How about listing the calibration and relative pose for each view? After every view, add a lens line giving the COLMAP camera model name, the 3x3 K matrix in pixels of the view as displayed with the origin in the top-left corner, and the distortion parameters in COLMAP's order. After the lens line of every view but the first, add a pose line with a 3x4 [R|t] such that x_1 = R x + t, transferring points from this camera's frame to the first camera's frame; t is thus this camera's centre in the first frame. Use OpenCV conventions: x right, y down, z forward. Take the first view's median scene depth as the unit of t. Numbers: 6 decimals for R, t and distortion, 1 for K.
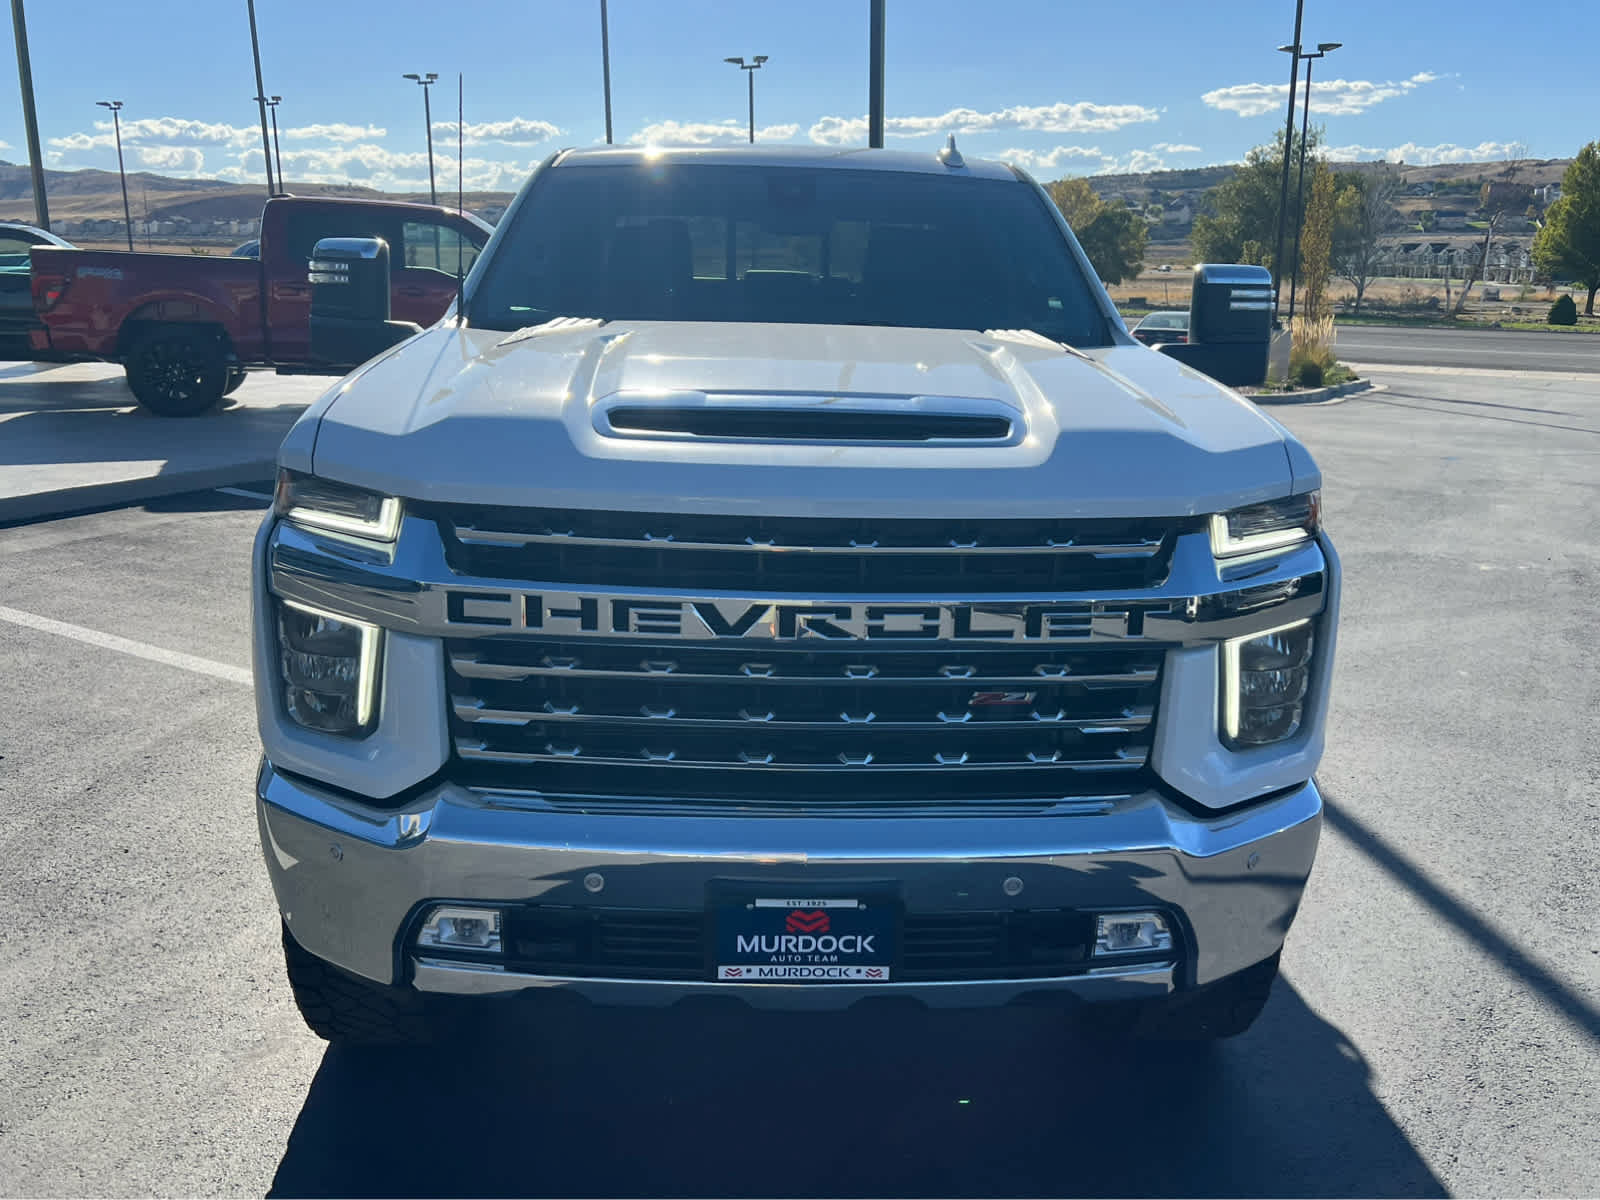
lens RADIAL K [[1420.0, 0, 796.8], [0, 1420.0, 608.6], [0, 0, 1]] dist [0.079838, -0.116947]
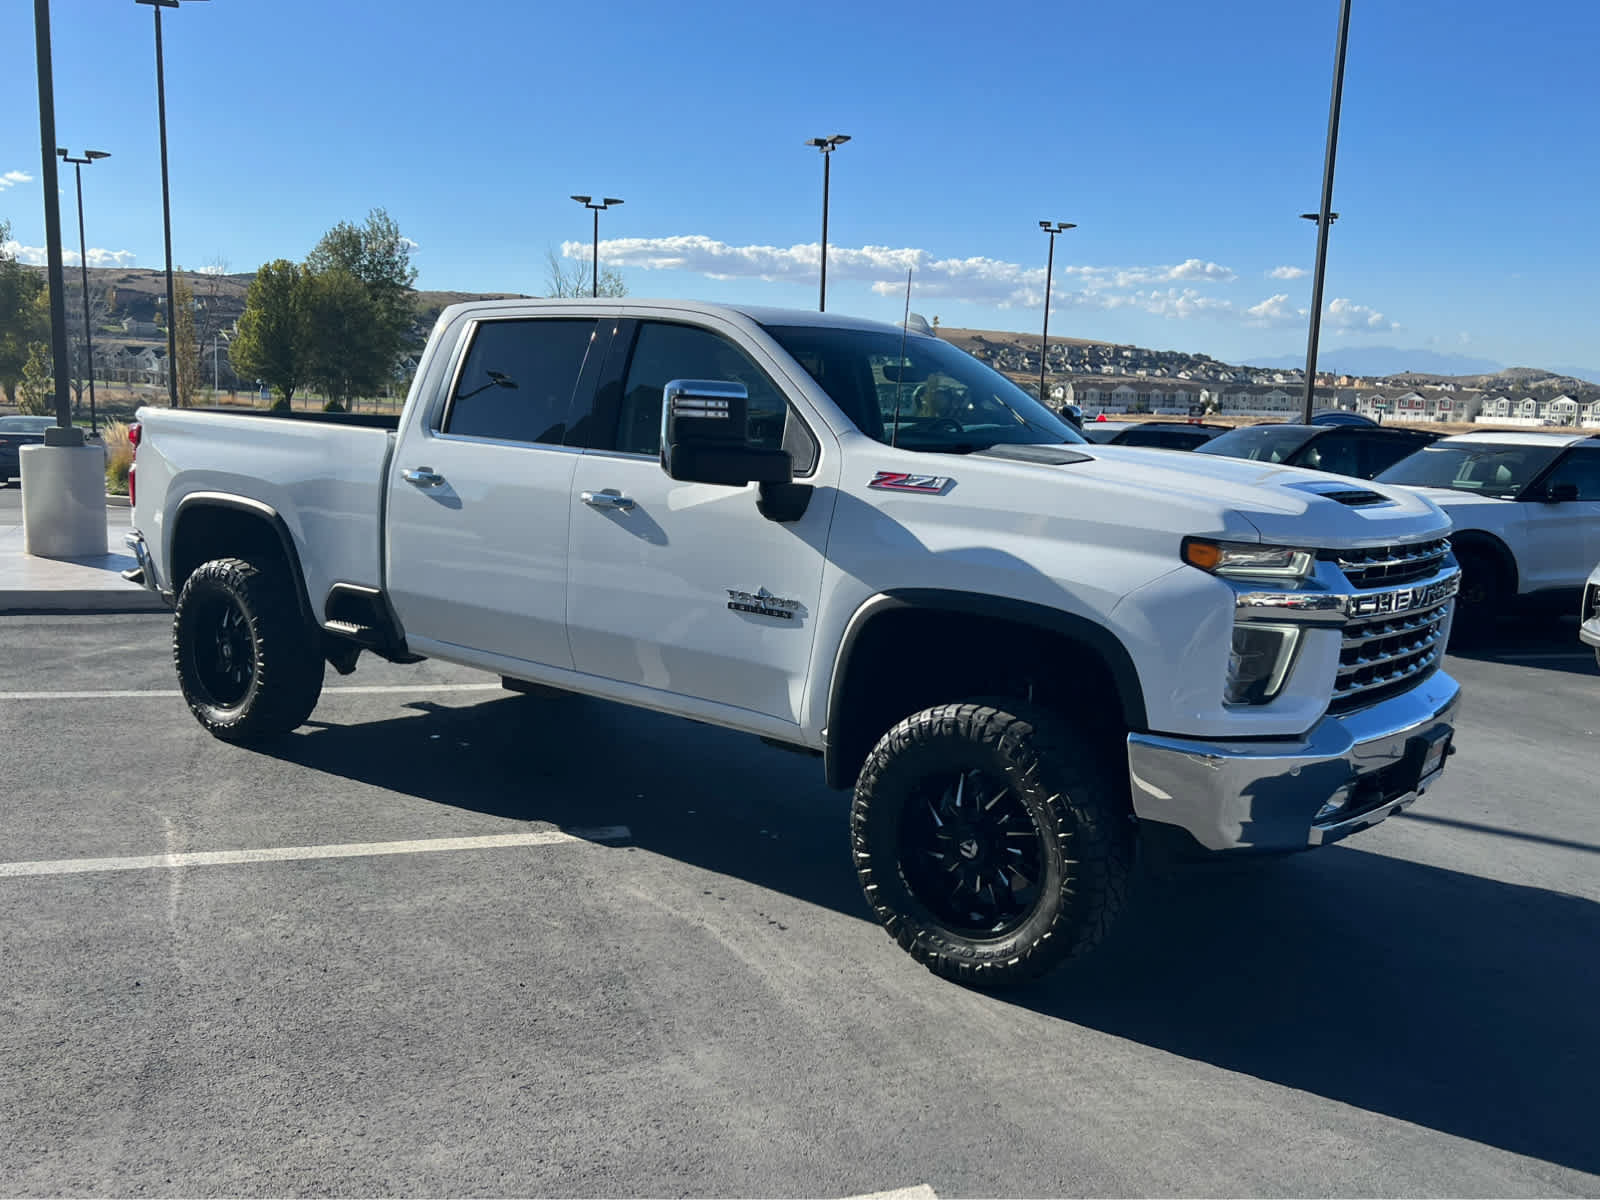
lens RADIAL K [[1420.0, 0, 796.8], [0, 1420.0, 608.6], [0, 0, 1]] dist [0.079838, -0.116947]
pose [[0.648665, -0.105128, 0.753778, -1.940331], [0.157038, 0.987589, 0.002598, -0.107640], [-0.744696, 0.116687, 0.657124, 0.333459]]
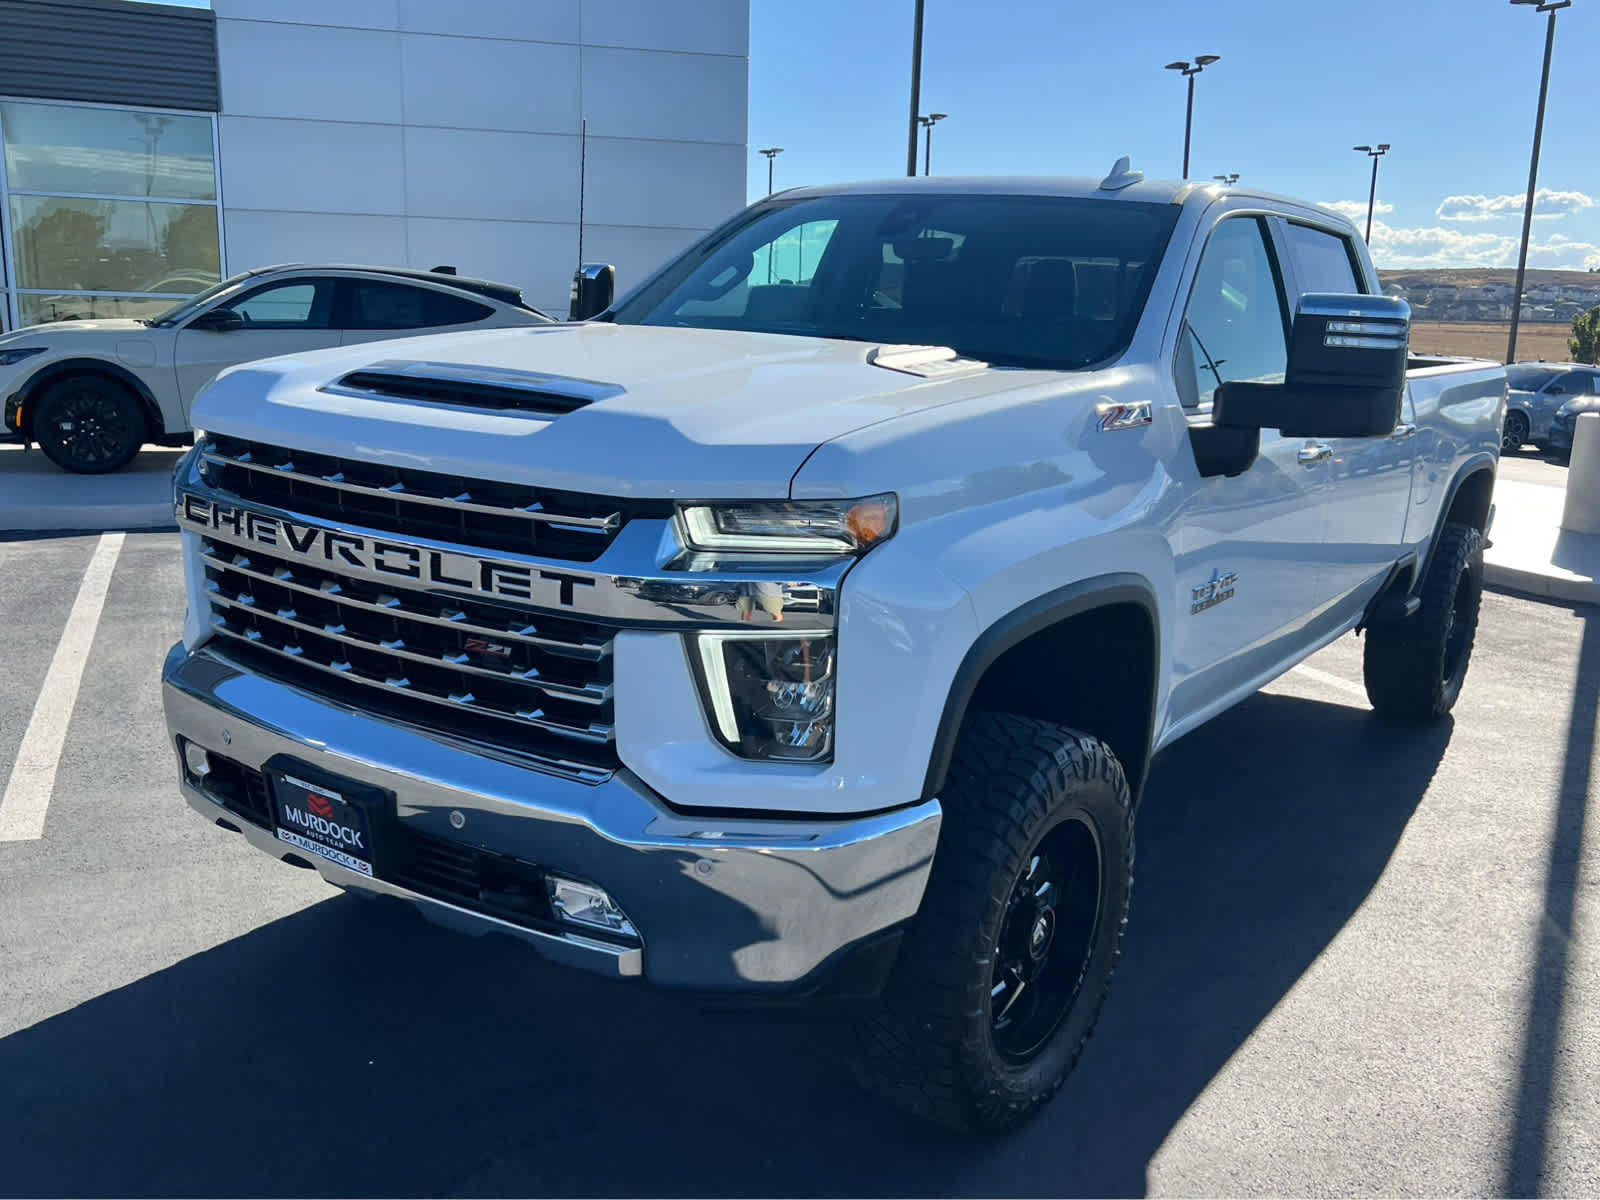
lens RADIAL K [[1449.4, 0, 801.8], [0, 1449.4, 615.4], [0, 0, 1]] dist [0.077231, -0.145662]
pose [[0.784894, 0.140677, -0.603450, 0.982026], [-0.172285, 0.985032, 0.005545, -0.008104], [0.595197, 0.099613, 0.797382, 0.257005]]
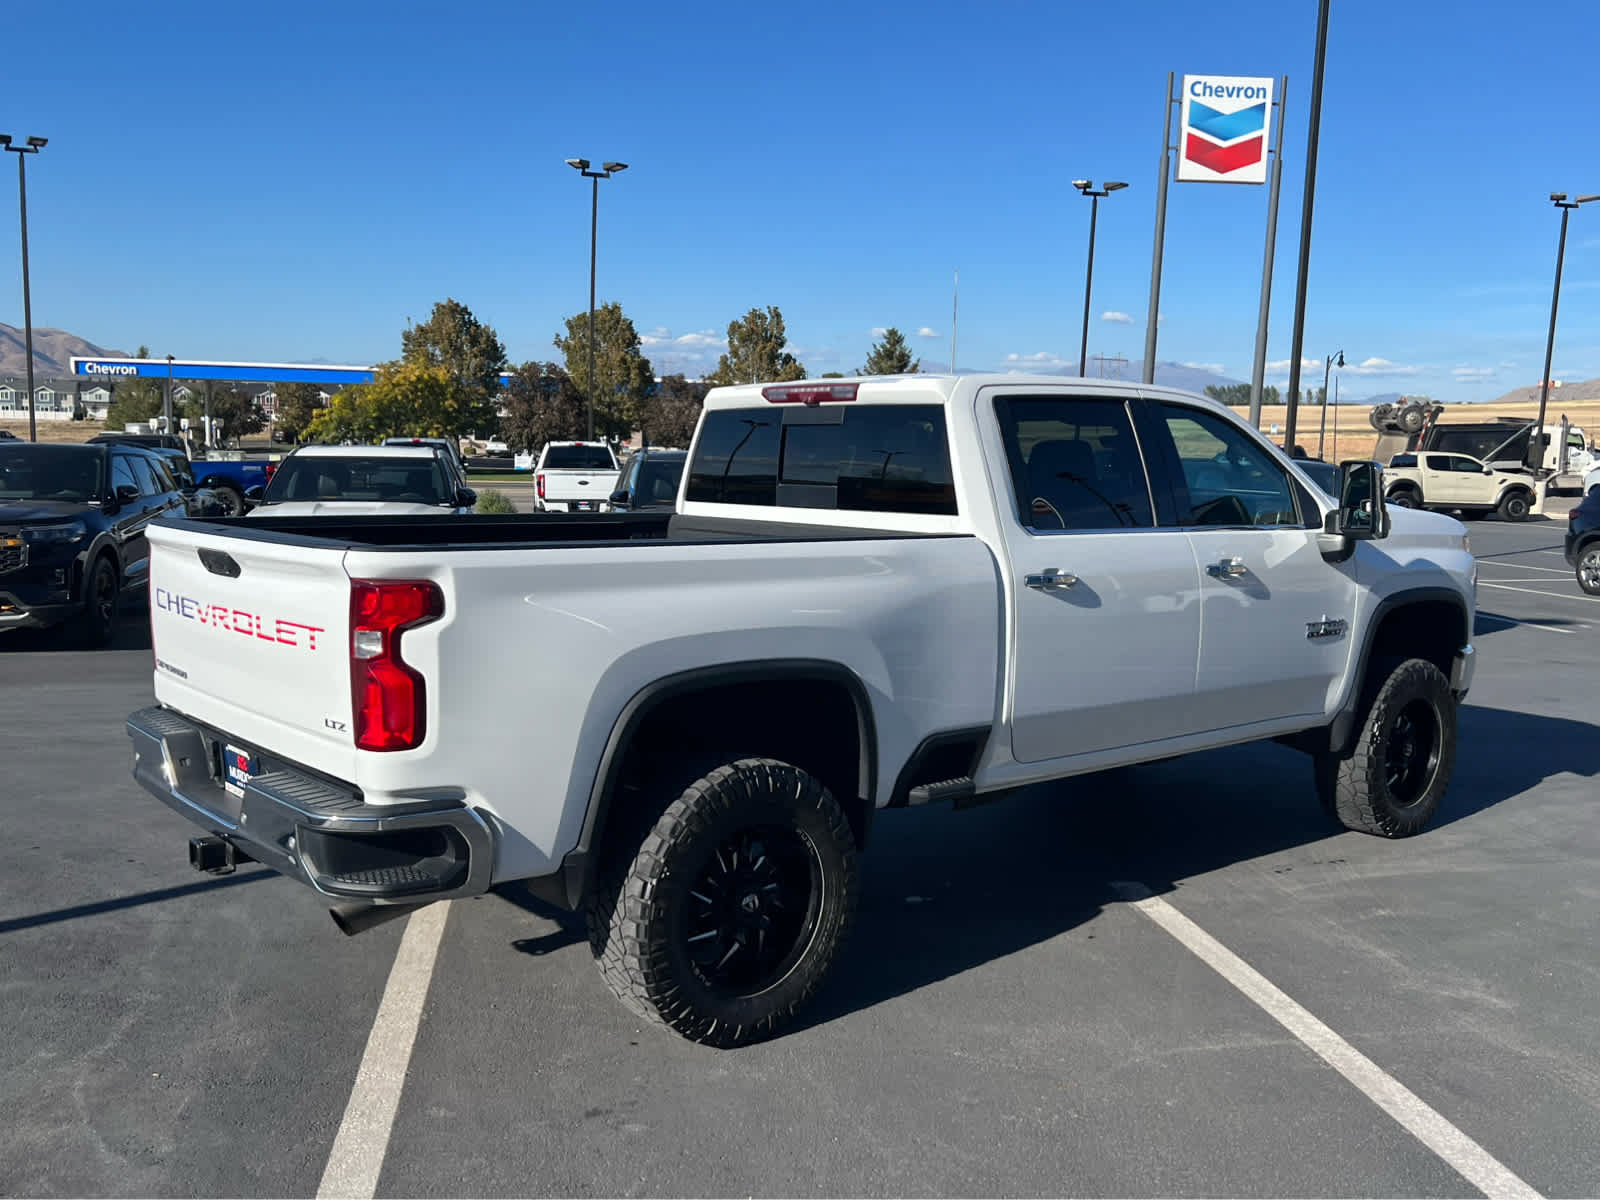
lens RADIAL K [[1449.4, 0, 801.8], [0, 1449.4, 615.4], [0, 0, 1]] dist [0.077231, -0.145662]
pose [[-0.609440, -0.127330, 0.782541, -1.976499], [0.162489, 0.946008, 0.280474, -1.058155], [-0.776003, 0.298086, -0.555846, 3.954604]]
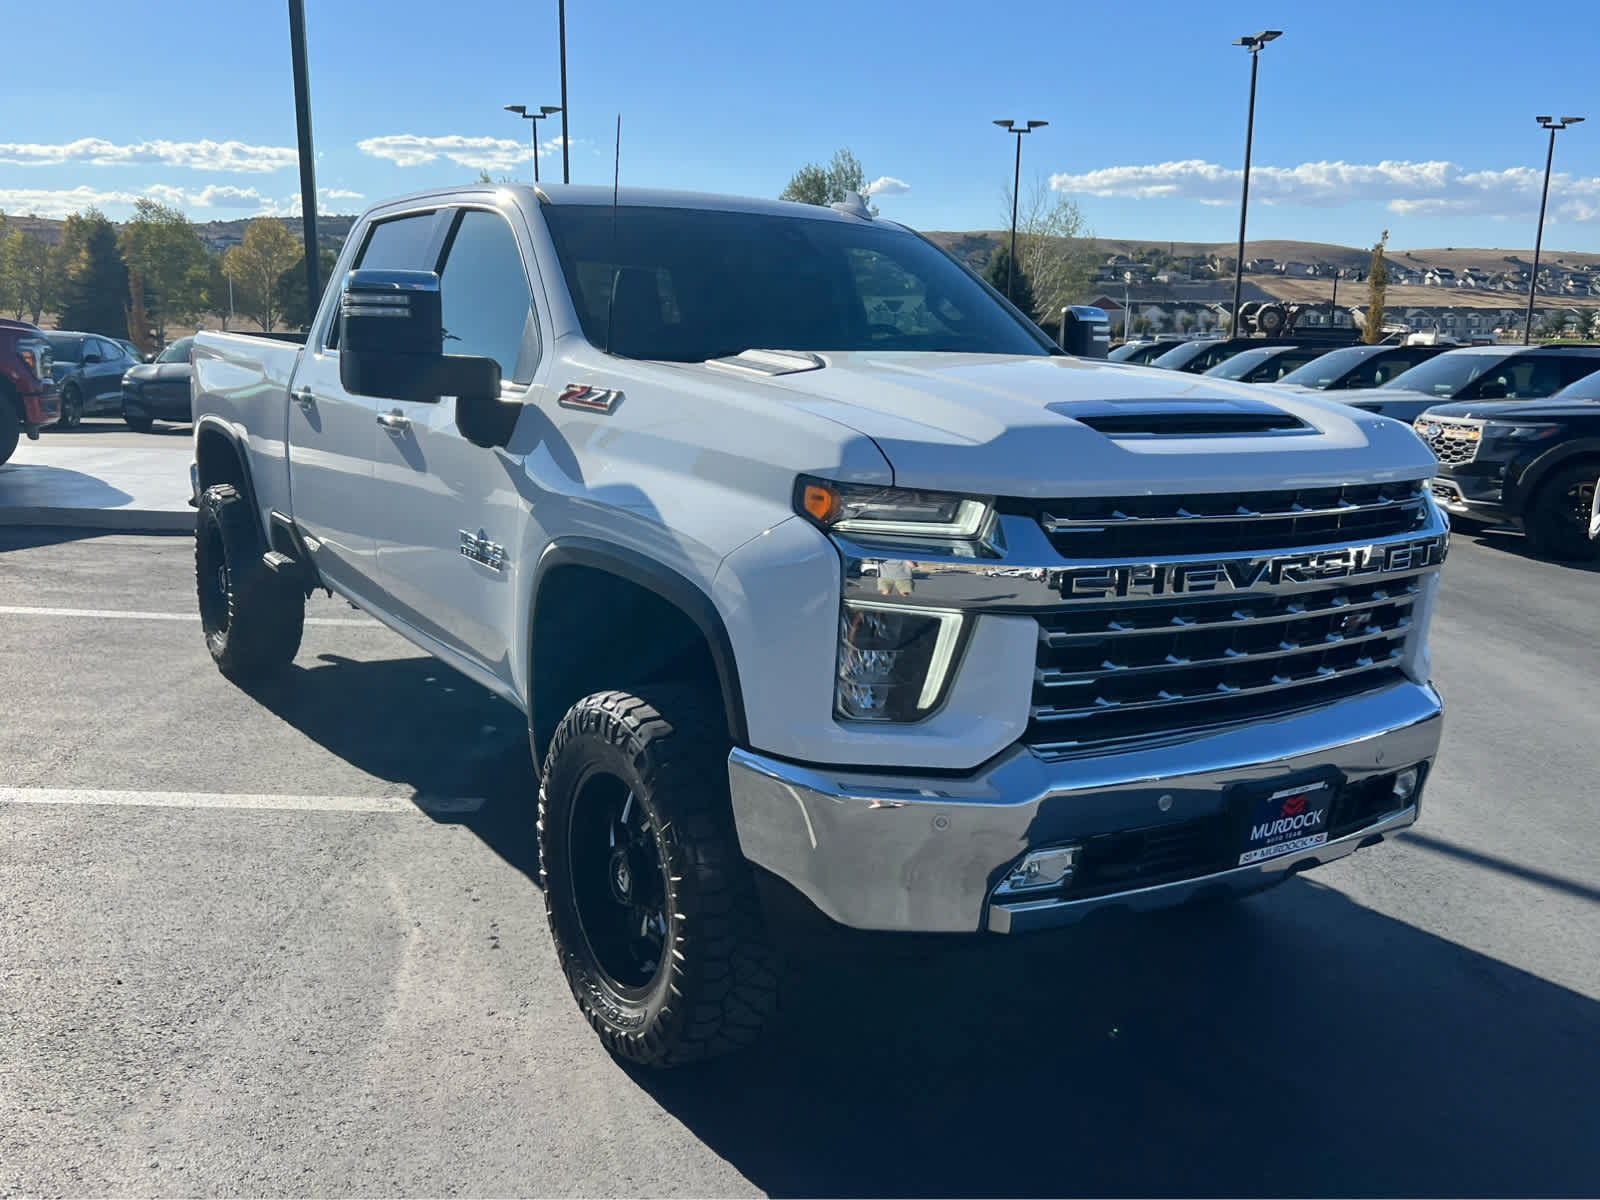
lens RADIAL K [[1420.0, 0, 796.8], [0, 1420.0, 608.6], [0, 0, 1]] dist [0.079838, -0.116947]
pose [[0.857812, -0.100115, 0.504118, -0.971418], [0.115359, 0.993323, 0.000972, -0.008653], [-0.500849, 0.057321, 0.863634, 0.098367]]
